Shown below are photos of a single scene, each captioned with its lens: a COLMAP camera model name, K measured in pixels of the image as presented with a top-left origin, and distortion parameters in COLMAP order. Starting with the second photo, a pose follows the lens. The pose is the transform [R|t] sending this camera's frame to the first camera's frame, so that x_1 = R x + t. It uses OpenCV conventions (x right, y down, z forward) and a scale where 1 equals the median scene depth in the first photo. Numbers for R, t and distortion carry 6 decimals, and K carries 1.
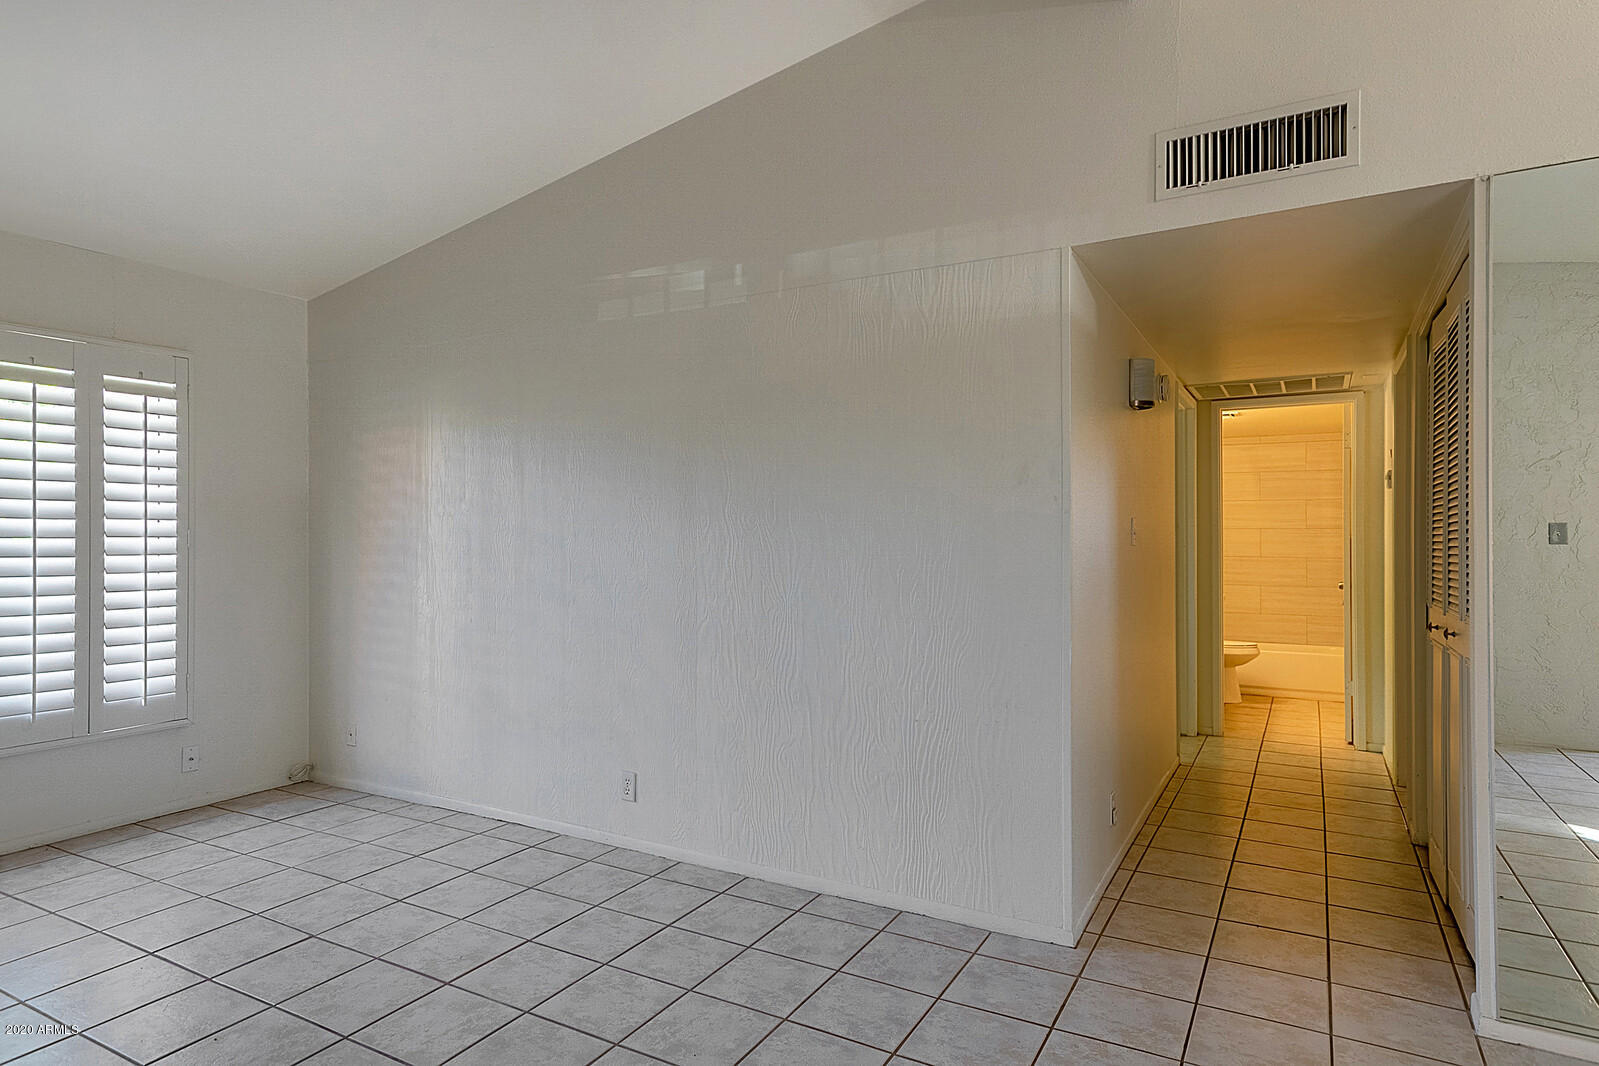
lens RADIAL K [[896.5, 0, 775.0], [0, 896.5, 507.6], [0, 0, 1]] dist [0.008688, 0.008687]
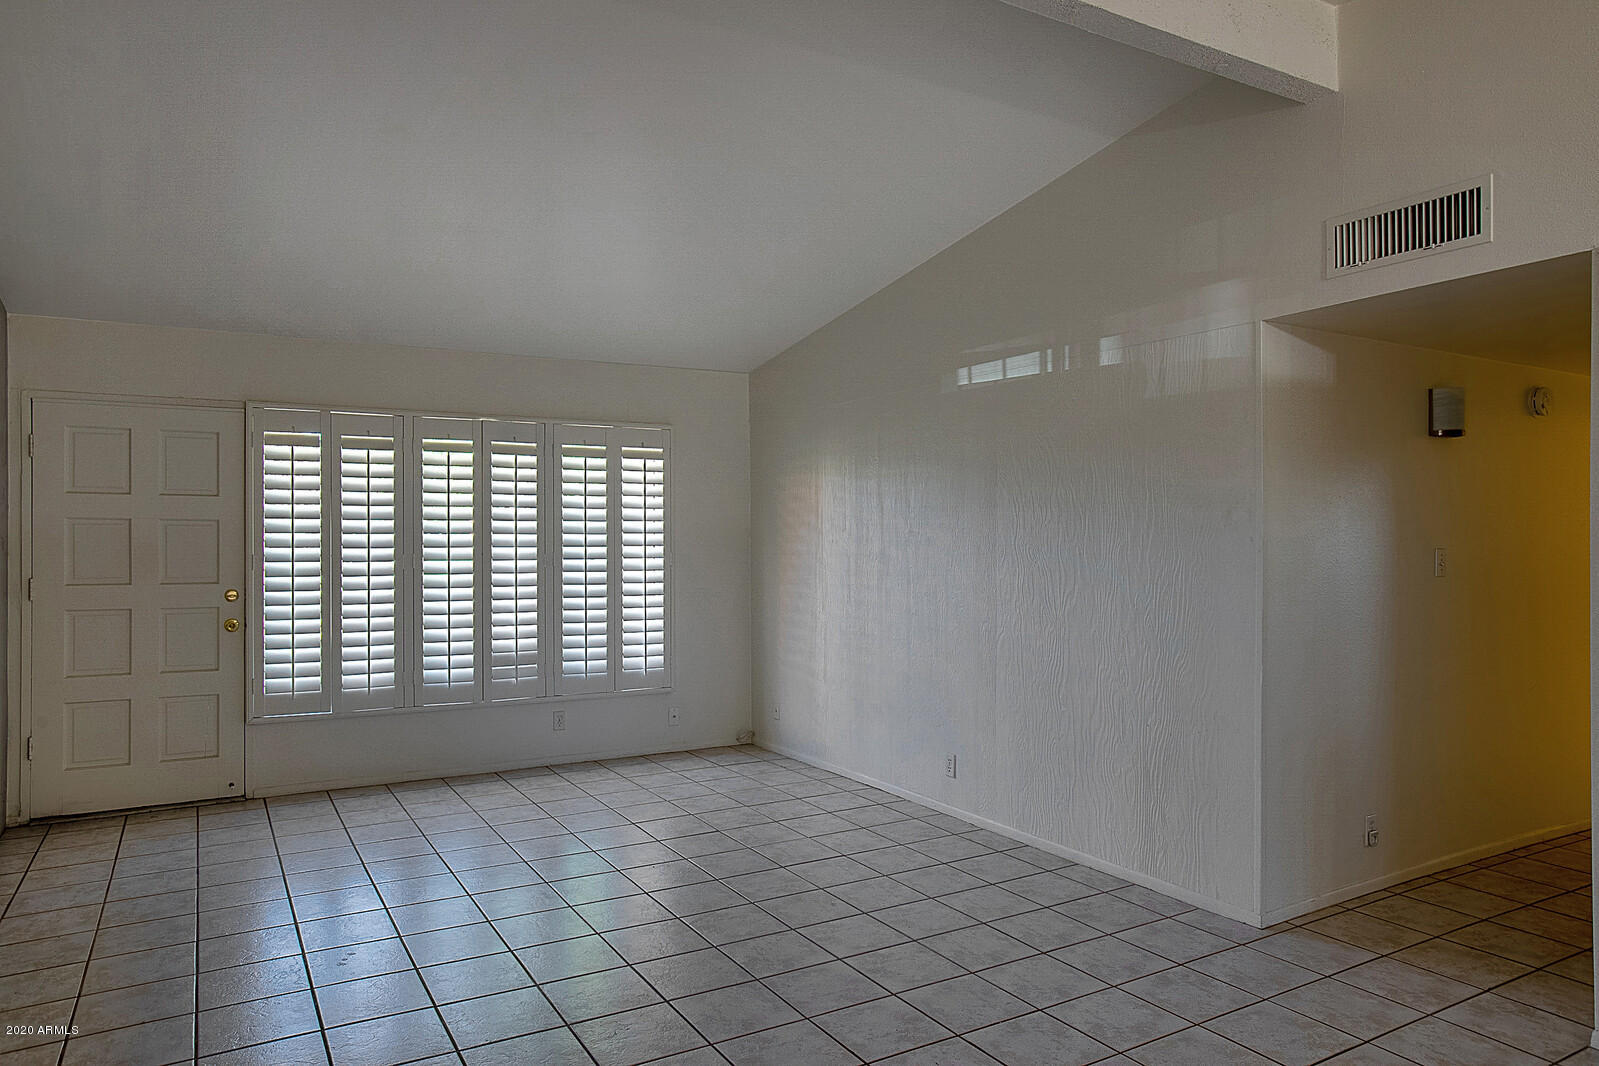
lens RADIAL K [[1017.7, 0, 817.5], [0, 1017.7, 461.9], [0, 0, 1]] dist [-0.021466, 0.009857]
pose [[0.878934, -0.034612, -0.475686, 0.332559], [0.015423, 0.998904, -0.044187, -0.045672], [0.476694, 0.031501, 0.878505, -0.310166]]
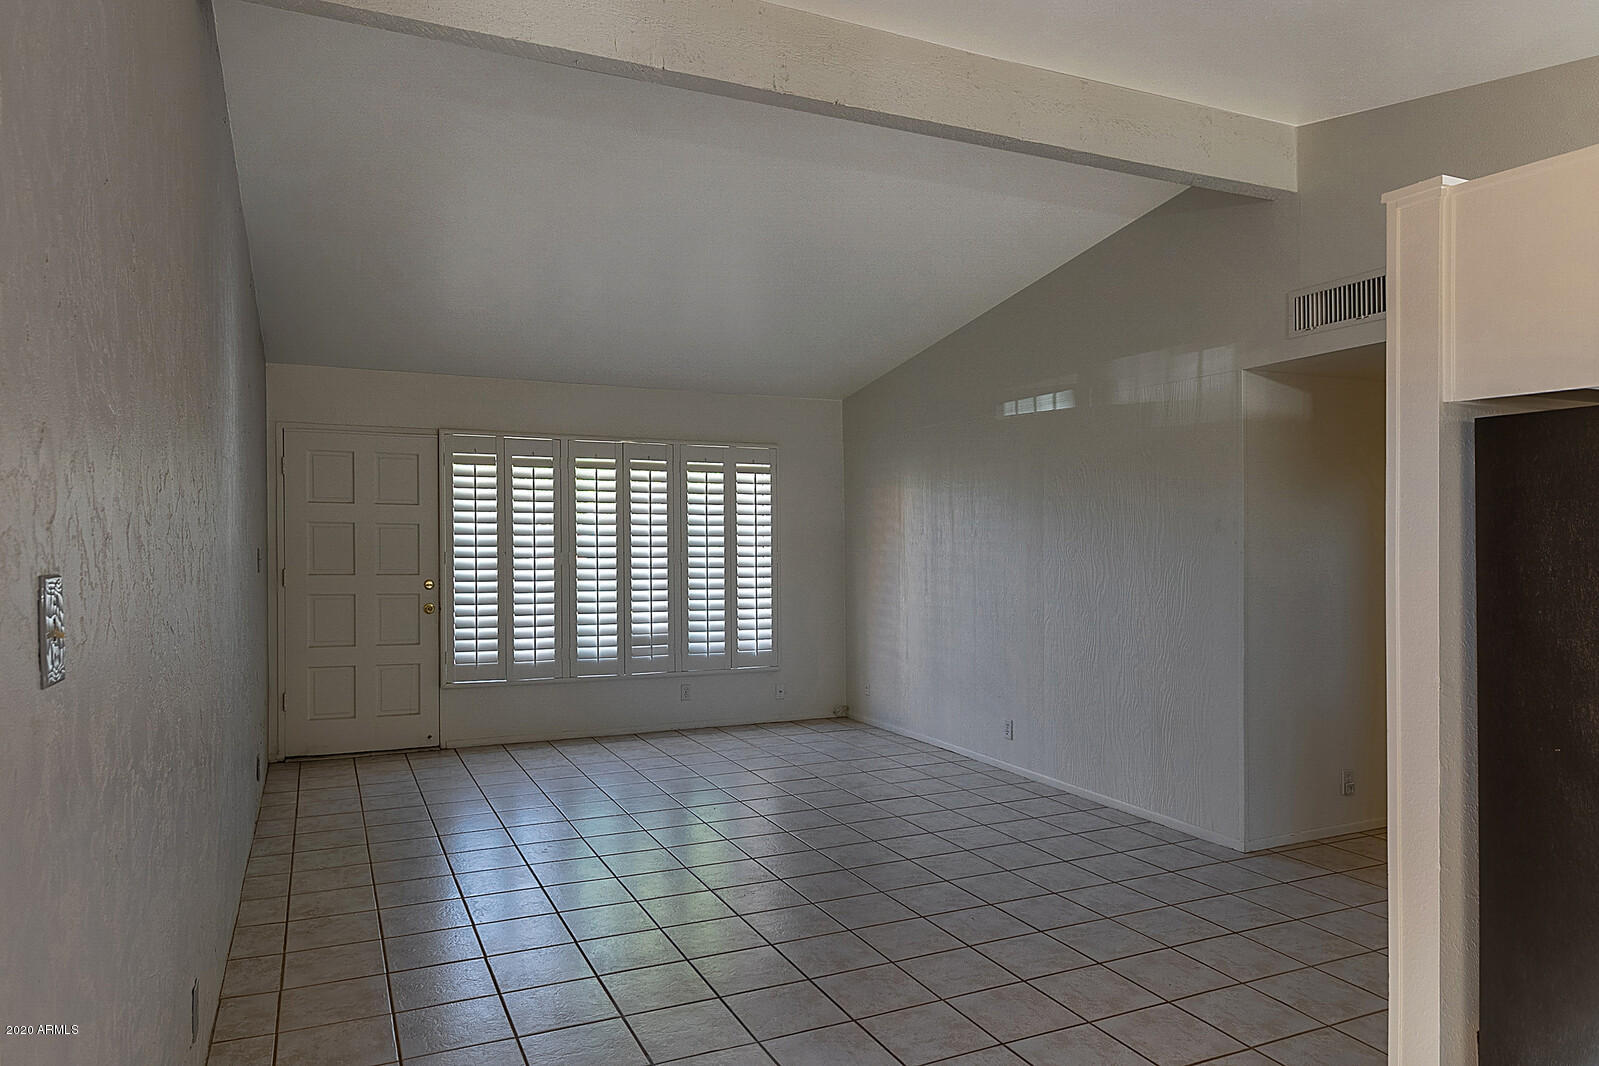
lens RADIAL K [[1017.7, 0, 801.0], [0, 1017.7, 418.9], [0, 0, 1]] dist [-0.021466, 0.009857]
pose [[0.819300, -0.062985, -0.569895, 0.511665], [0.015380, 0.996004, -0.087969, -0.058463], [0.573159, 0.063308, 0.816995, -0.571565]]
